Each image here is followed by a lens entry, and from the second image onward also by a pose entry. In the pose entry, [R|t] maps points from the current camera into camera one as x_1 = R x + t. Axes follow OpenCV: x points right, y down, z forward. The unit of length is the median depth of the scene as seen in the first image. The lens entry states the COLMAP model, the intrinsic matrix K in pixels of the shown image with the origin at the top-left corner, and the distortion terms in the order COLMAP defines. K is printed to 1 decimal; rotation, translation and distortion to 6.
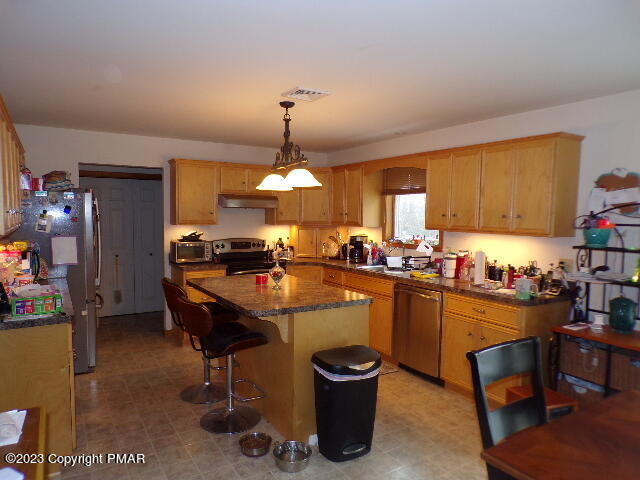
lens RADIAL K [[440.2, 0, 320.0], [0, 440.2, 240.0], [0, 0, 1]] dist [-0.025522, 0.035366]
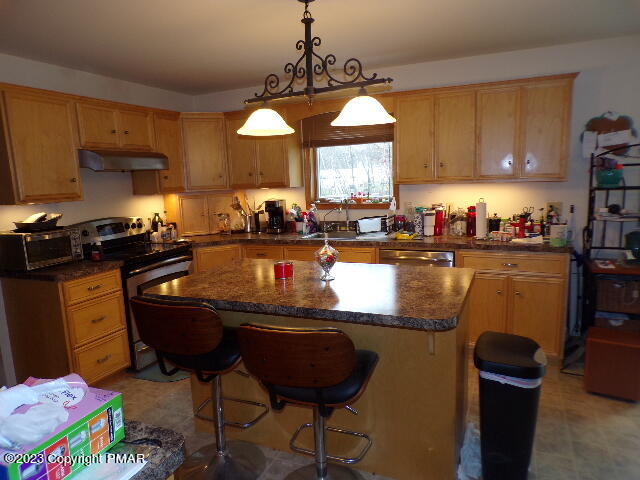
lens RADIAL K [[440.2, 0, 320.0], [0, 440.2, 240.0], [0, 0, 1]] dist [-0.025522, 0.035366]
pose [[0.818675, -0.127667, 0.559886, -0.440940], [0.083638, 0.991086, 0.103694, -0.020581], [-0.568133, -0.038064, 0.822056, 0.427103]]
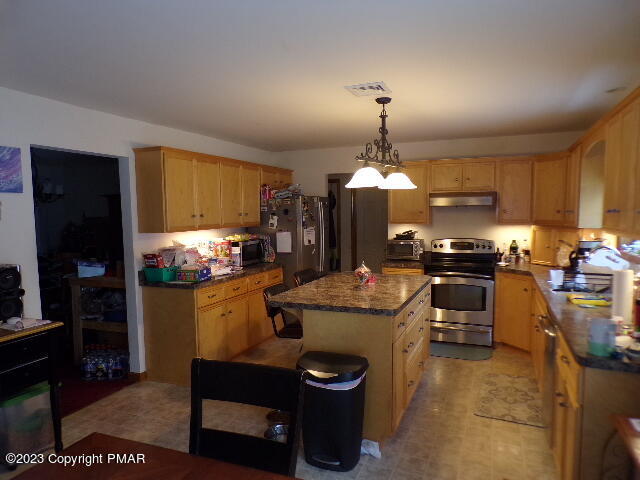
lens RADIAL K [[440.2, 0, 320.0], [0, 440.2, 240.0], [0, 0, 1]] dist [-0.025522, 0.035366]
pose [[0.588106, 0.035711, -0.807995, 0.602440], [-0.031269, 0.999282, 0.021406, -0.016933], [0.808179, 0.012677, 0.588800, 0.306144]]
